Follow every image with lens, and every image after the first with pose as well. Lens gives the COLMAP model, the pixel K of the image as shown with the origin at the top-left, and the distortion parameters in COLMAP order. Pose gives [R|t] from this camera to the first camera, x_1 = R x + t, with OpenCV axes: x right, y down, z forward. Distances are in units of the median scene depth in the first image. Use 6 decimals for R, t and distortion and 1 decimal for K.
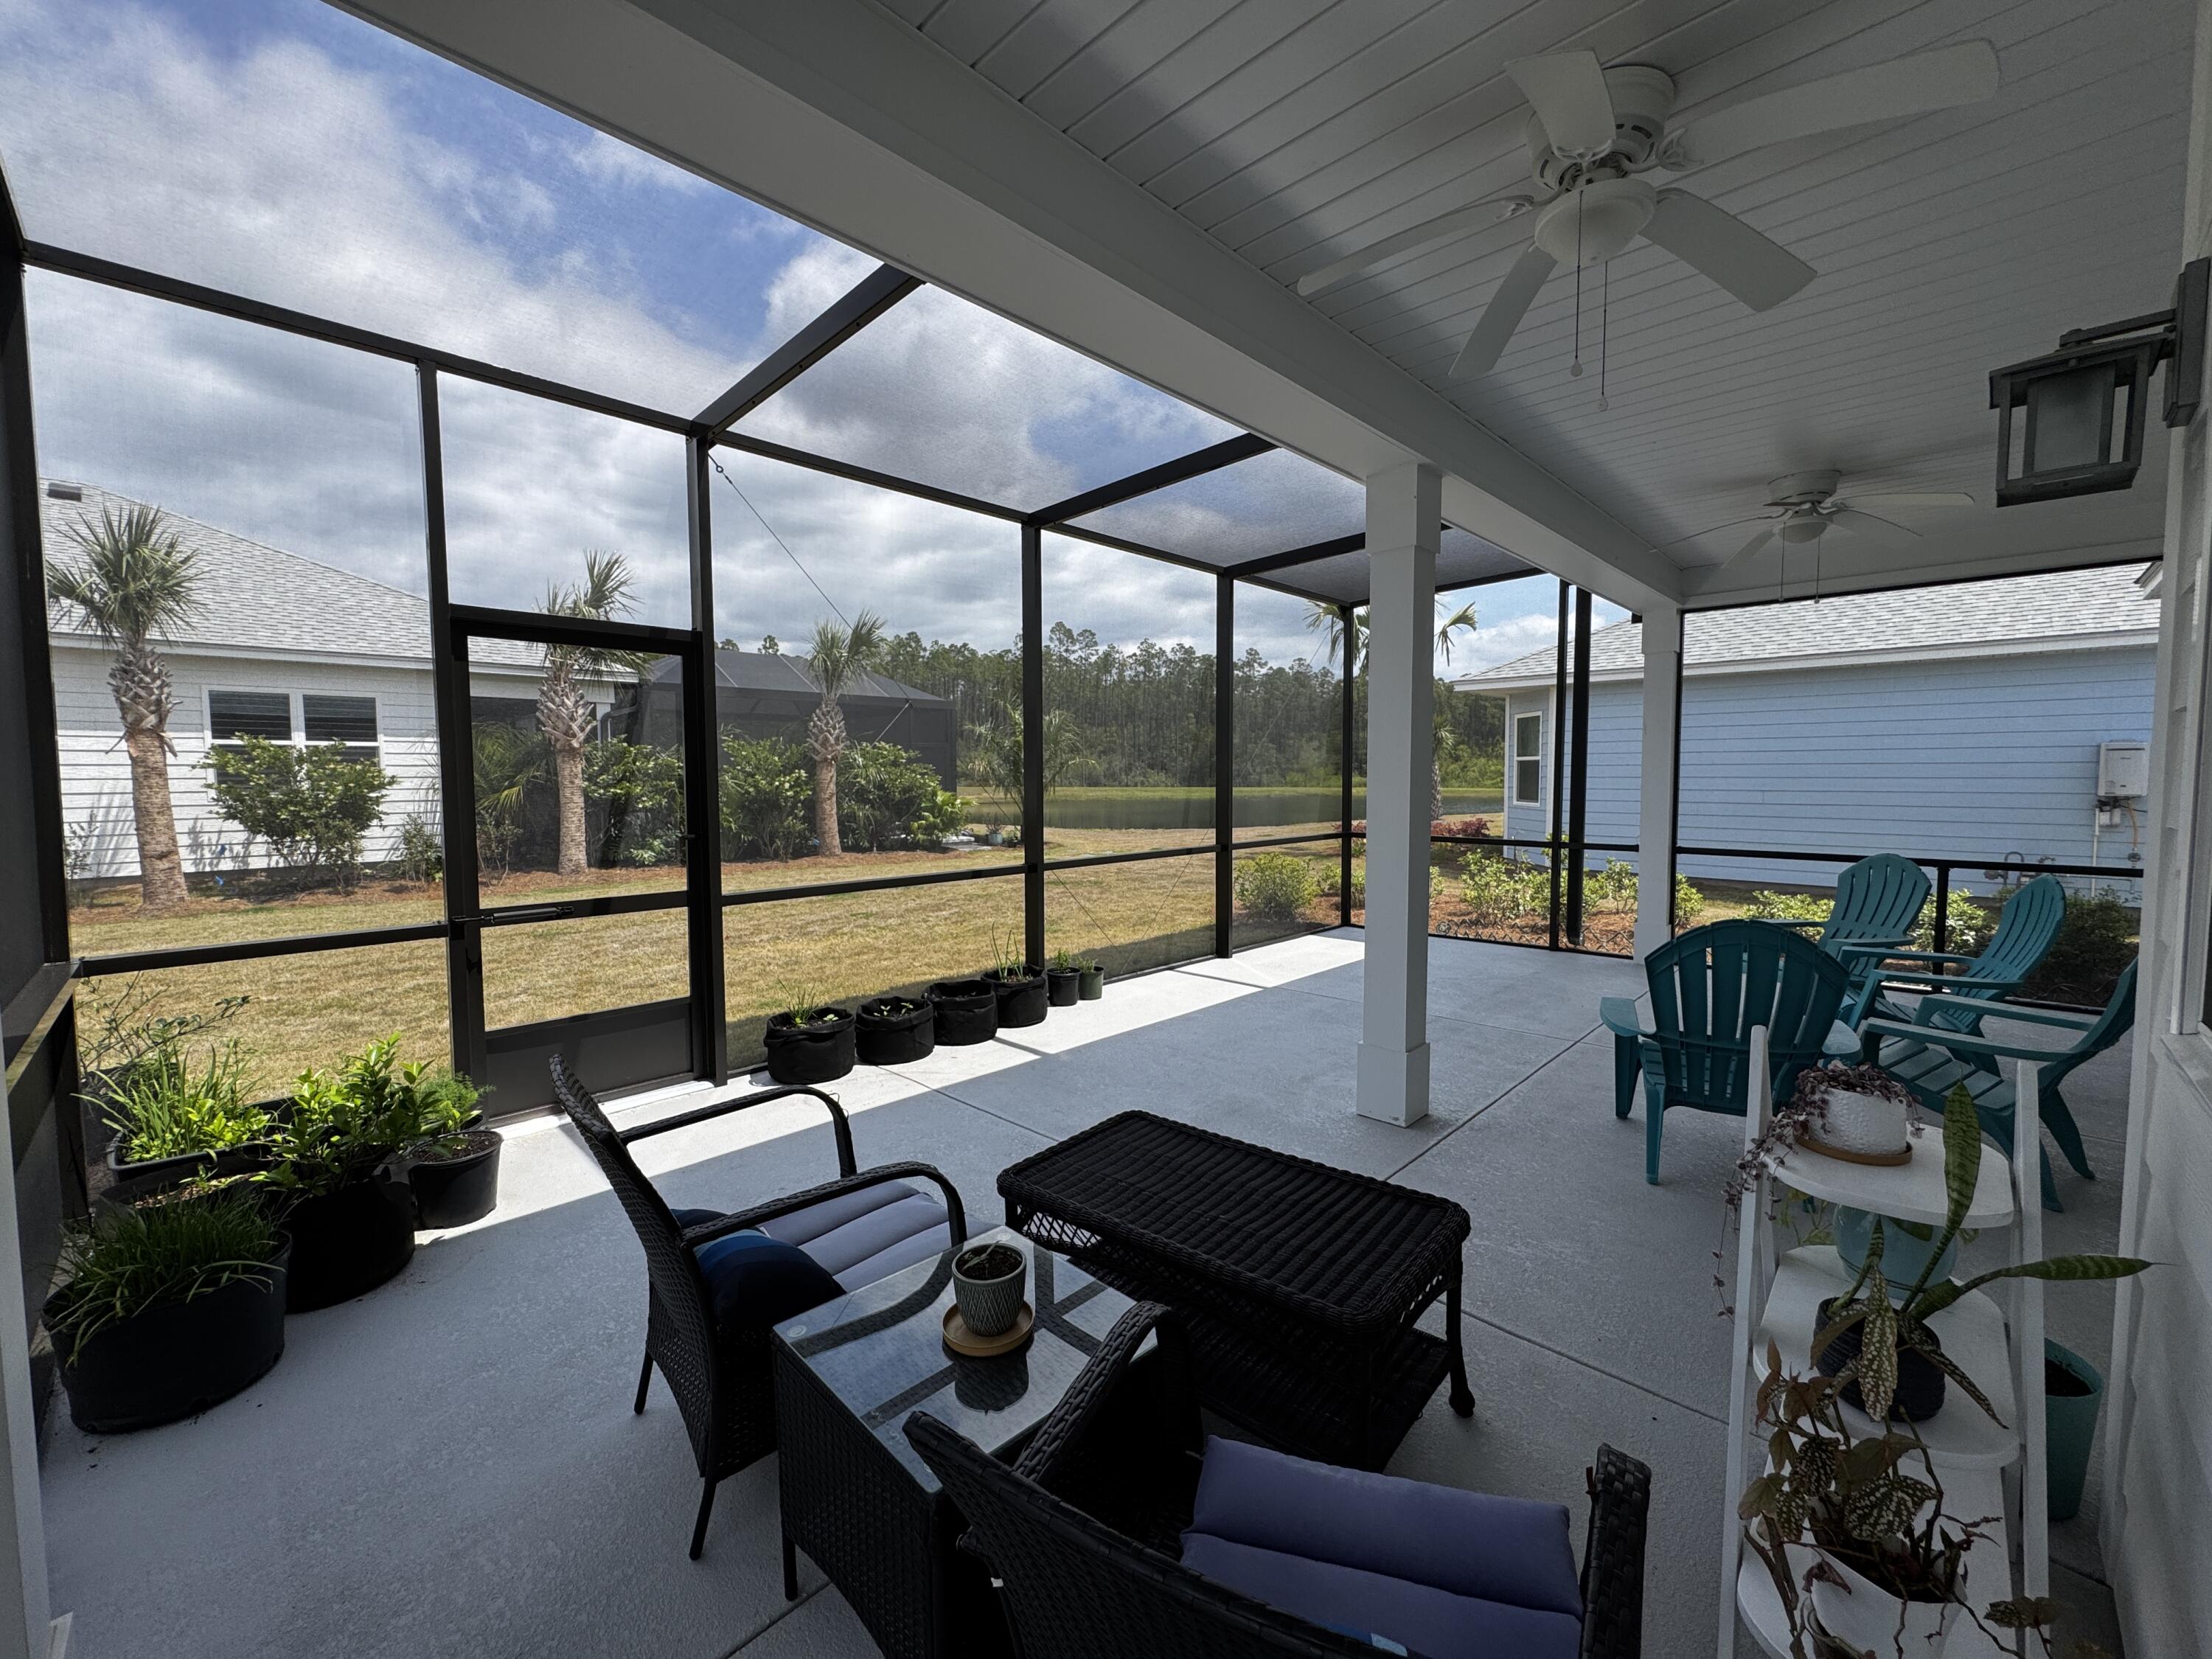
lens RADIAL K [[875.1, 0, 1101.0], [0, 875.1, 826.6], [0, 0, 1]] dist [-0.003116, 0.000987]
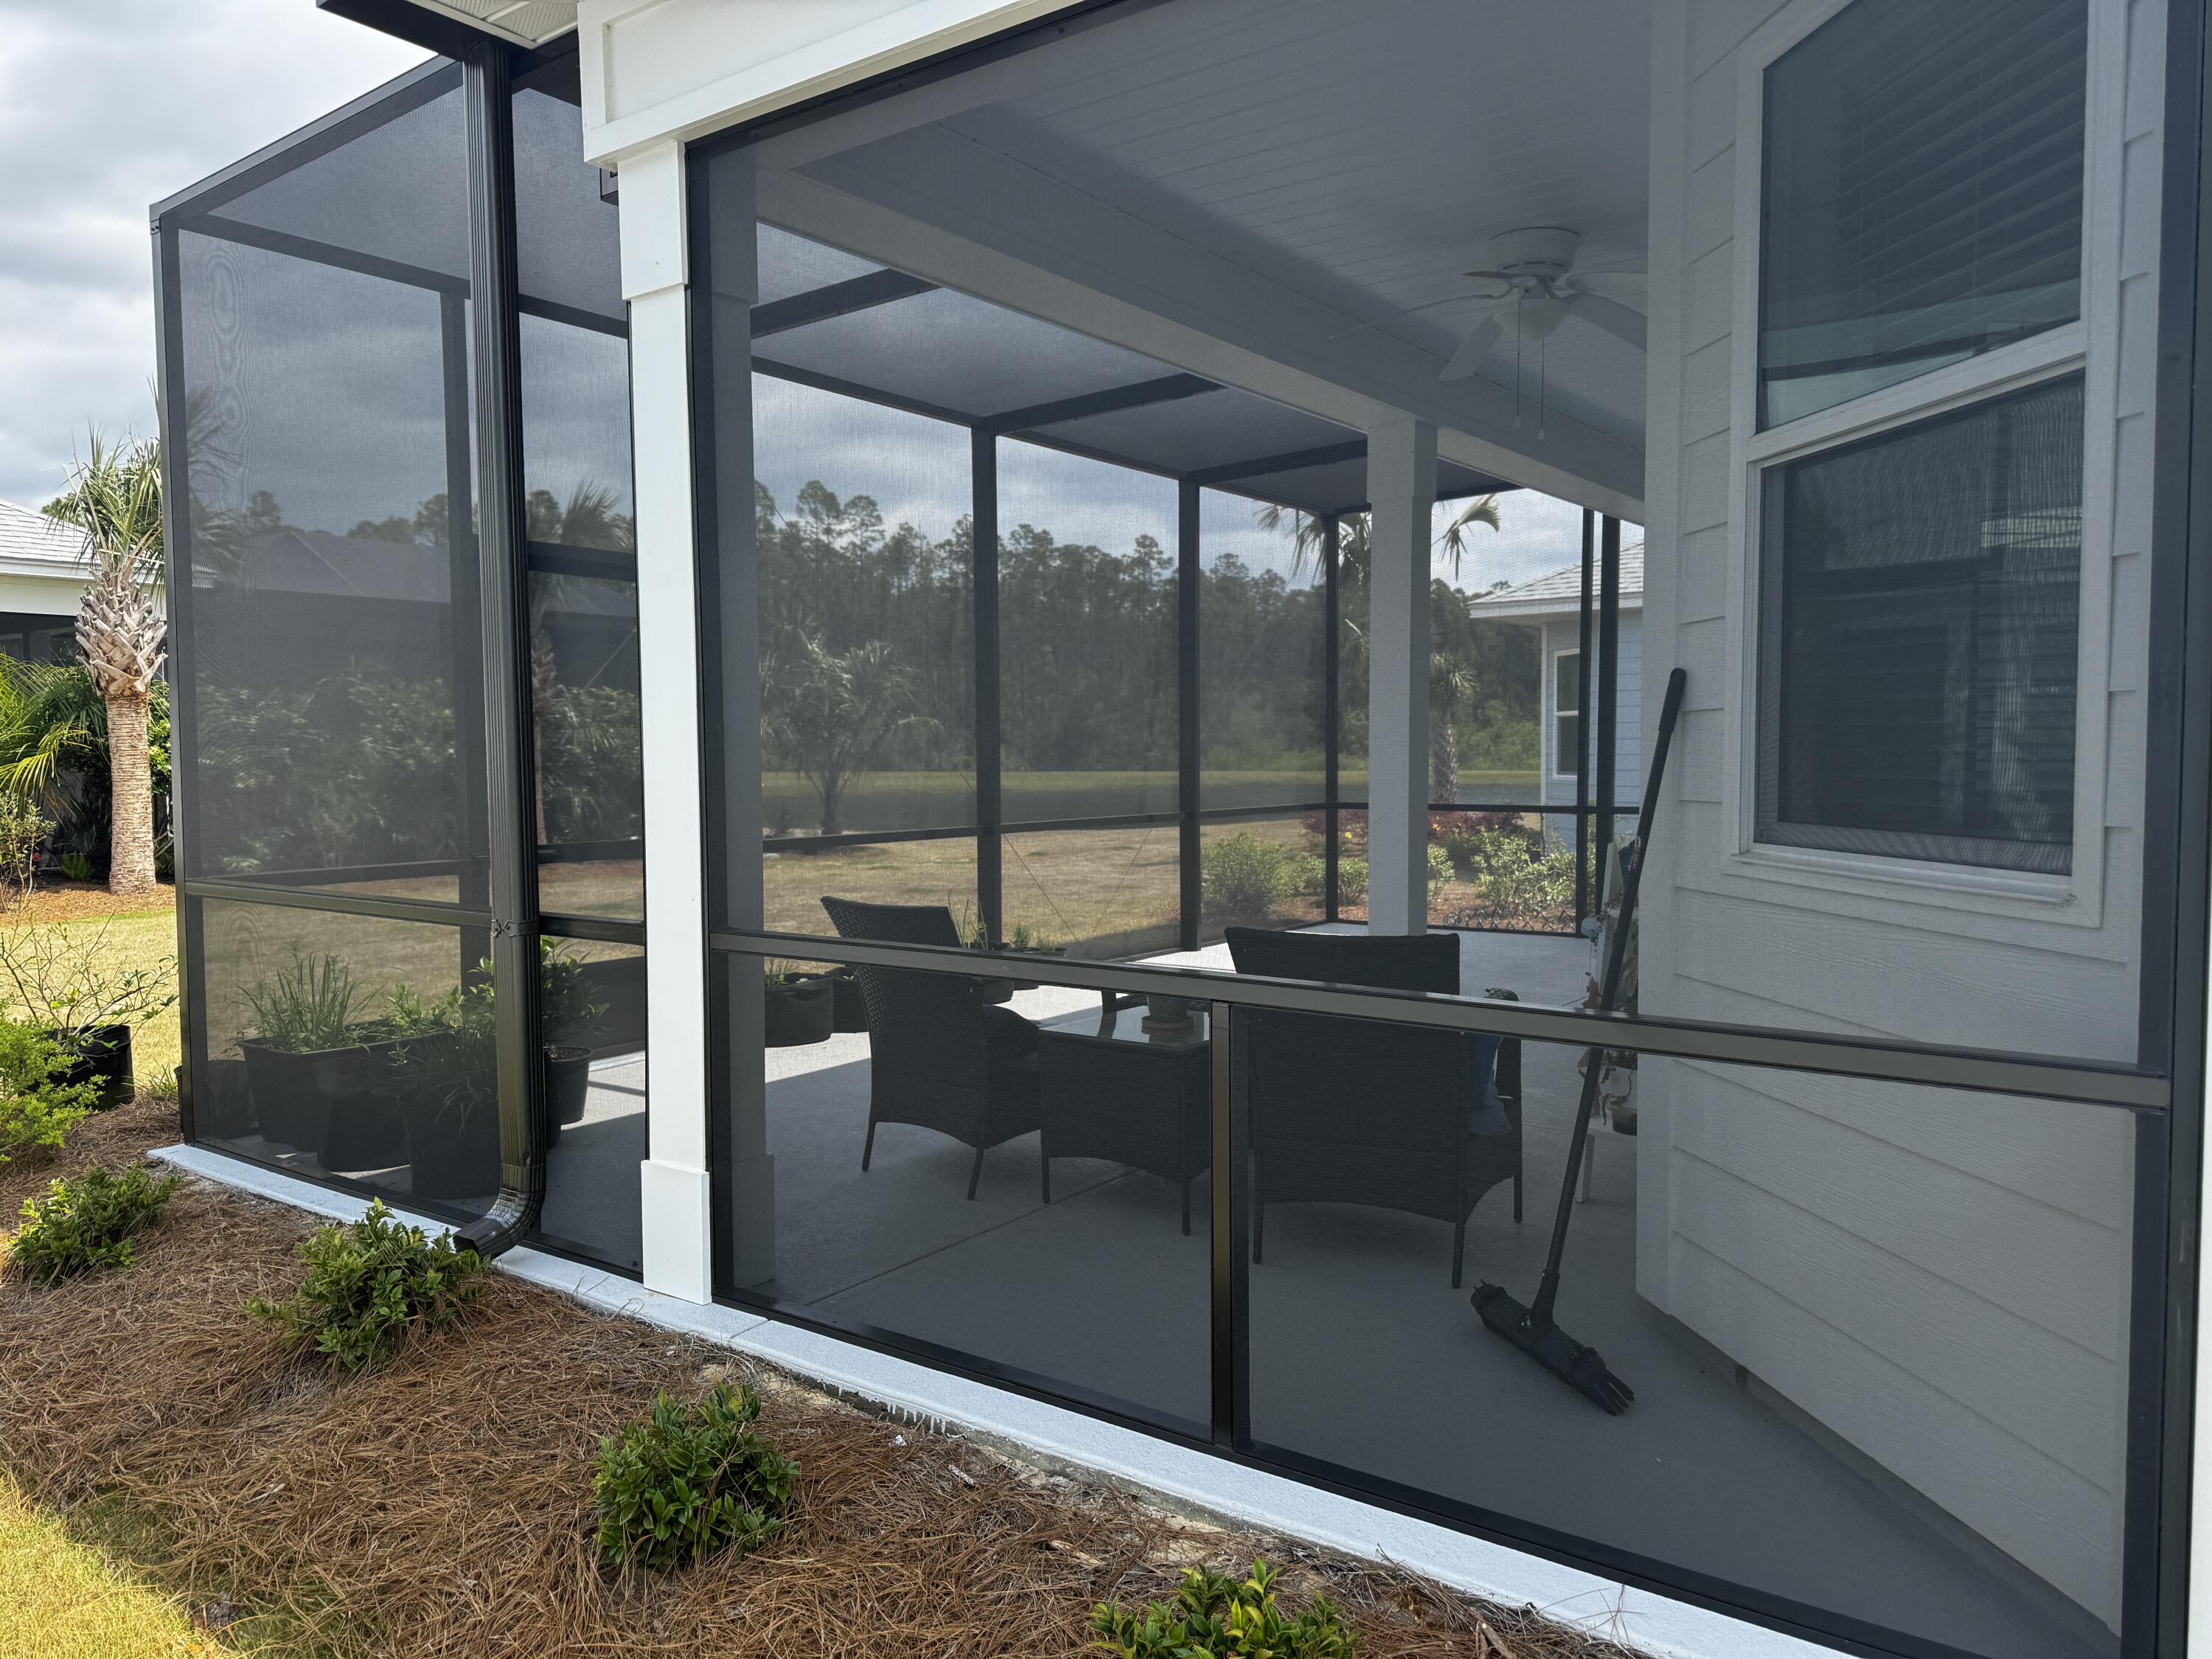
lens RADIAL K [[1550.7, 0, 1096.8], [0, 1550.7, 831.0], [0, 0, 1]] dist [0.029413, -0.030916]
pose [[0.990110, -0.009394, 0.139980, -0.129370], [0.010527, 0.999917, -0.007361, 0.043530], [-0.139899, 0.008762, 0.990127, -0.363281]]
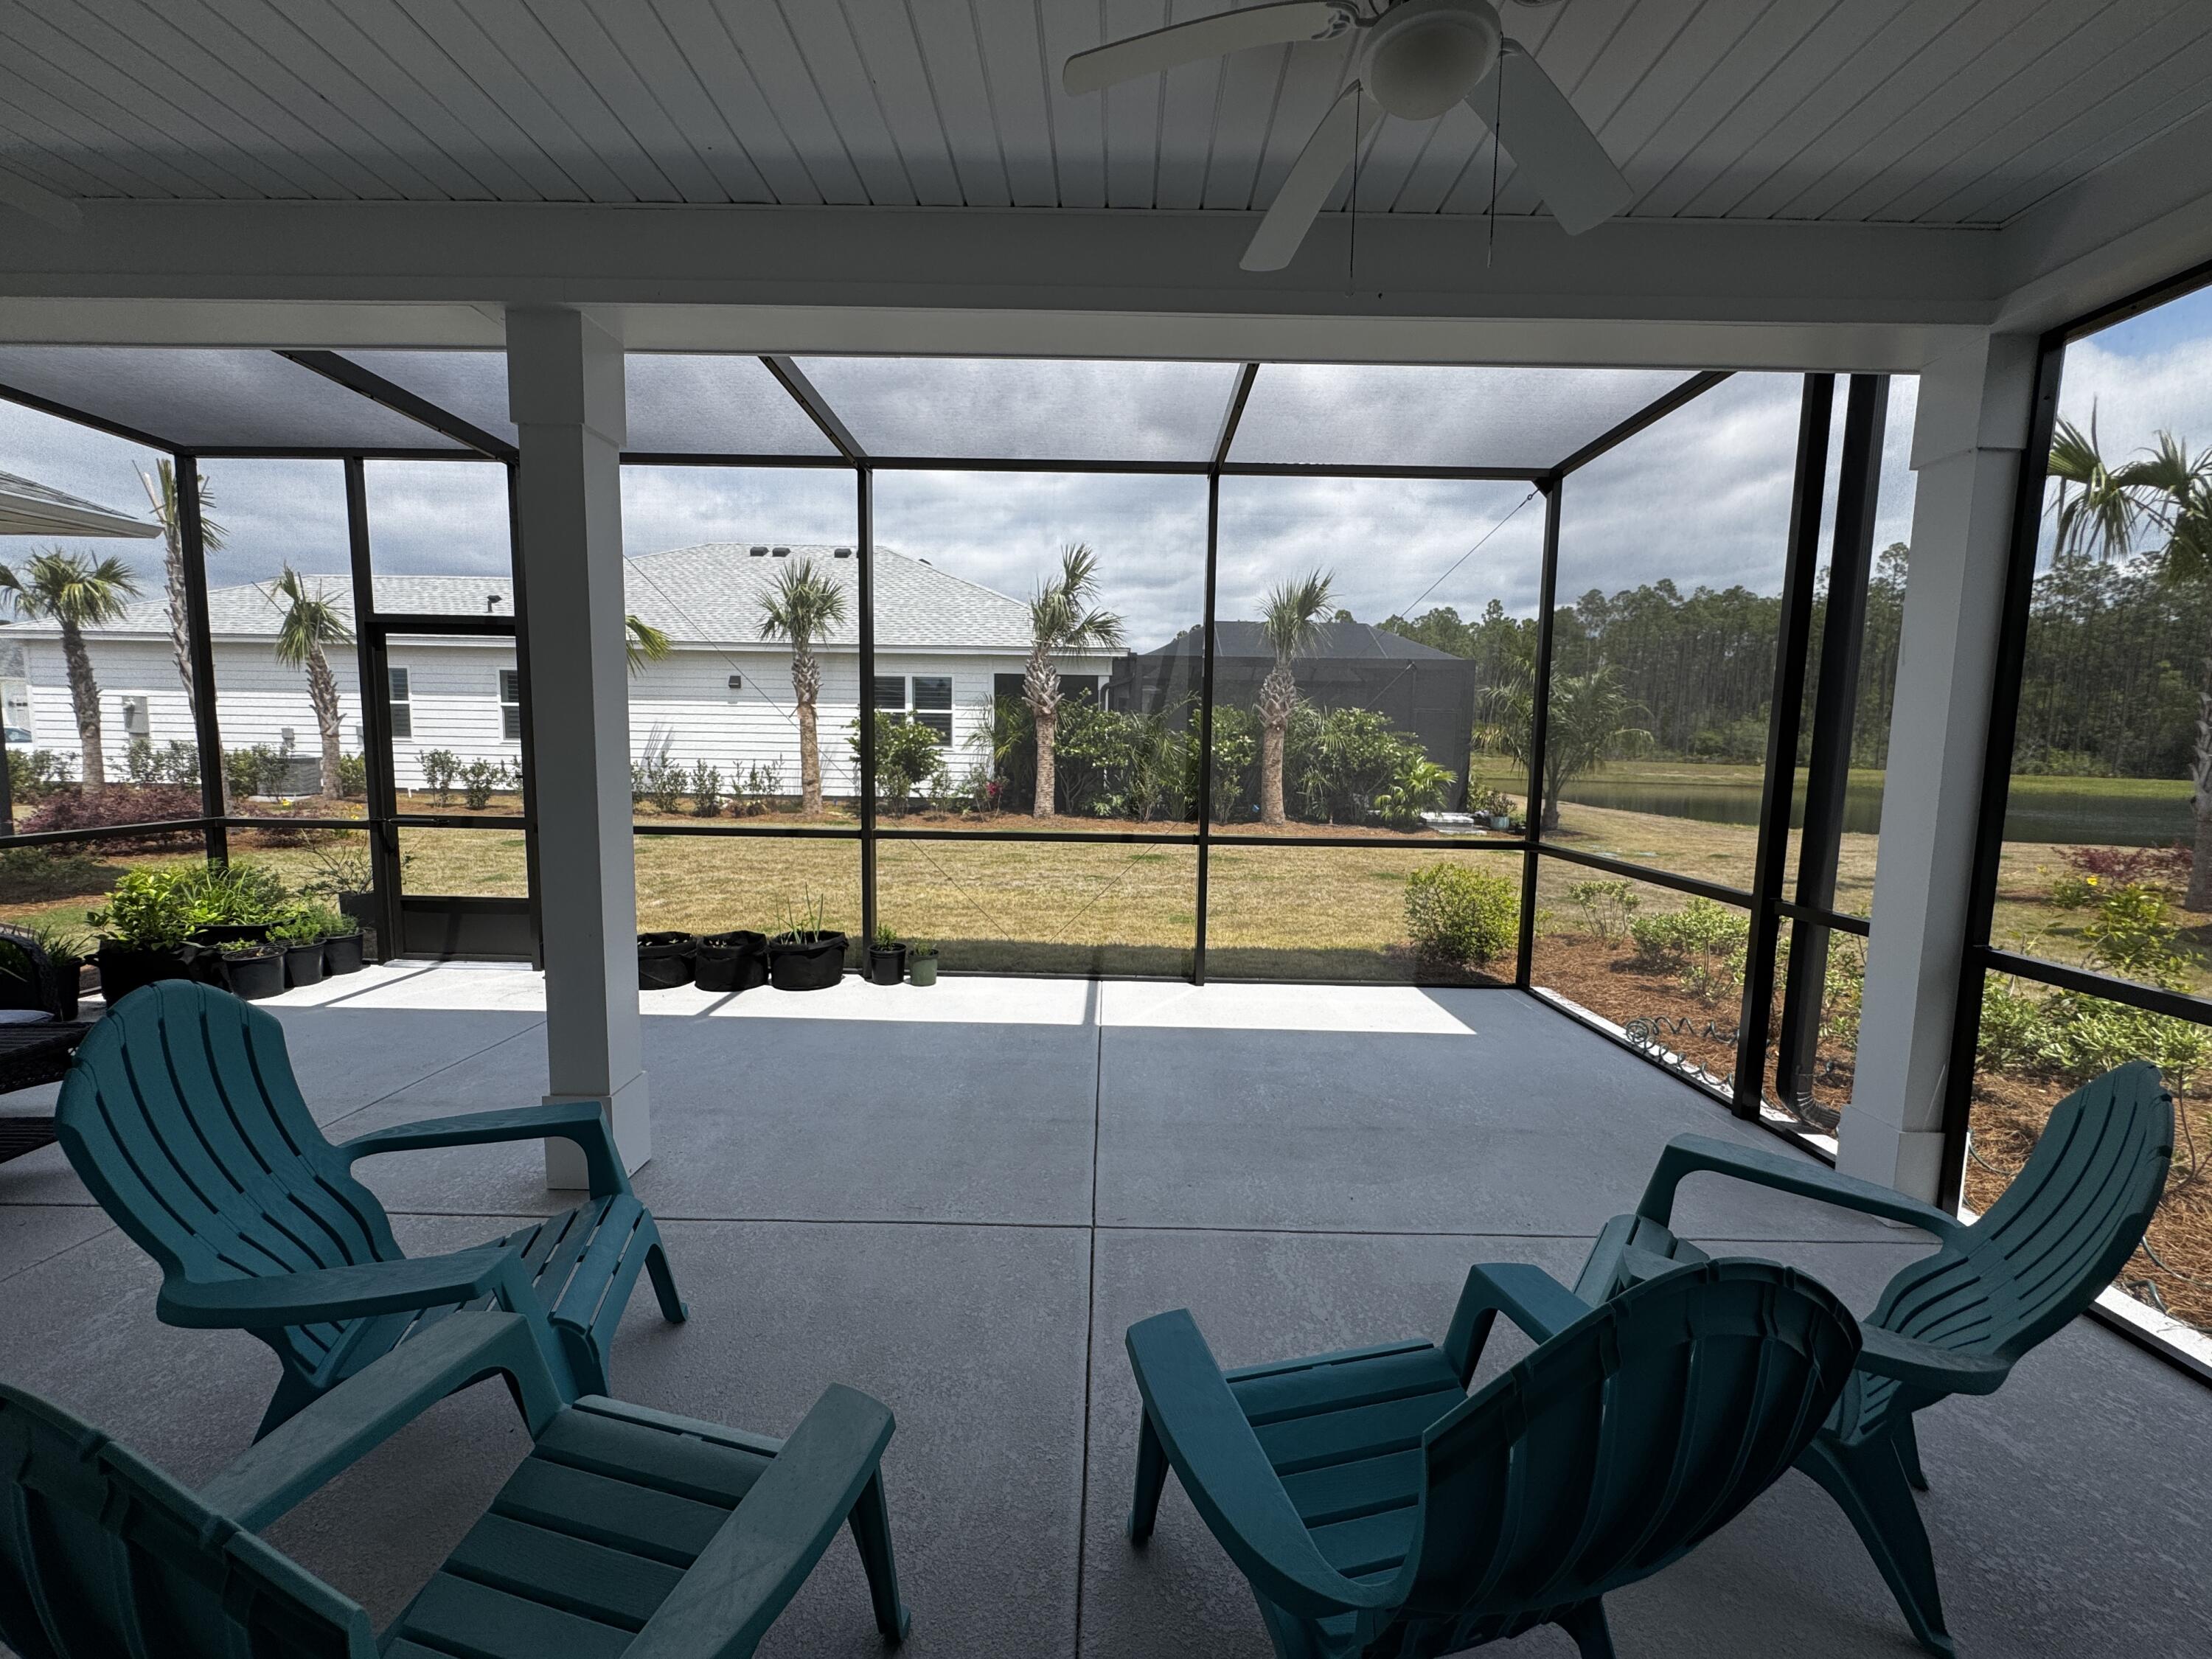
lens RADIAL K [[875.1, 0, 1110.0], [0, 875.1, 830.6], [0, 0, 1]] dist [-0.003116, 0.000987]
pose [[0.695943, 0.092241, -0.712148, 0.567420], [-0.064467, 0.995737, 0.065974, -0.026366], [0.715197, -0.000004, 0.698923, 0.378797]]
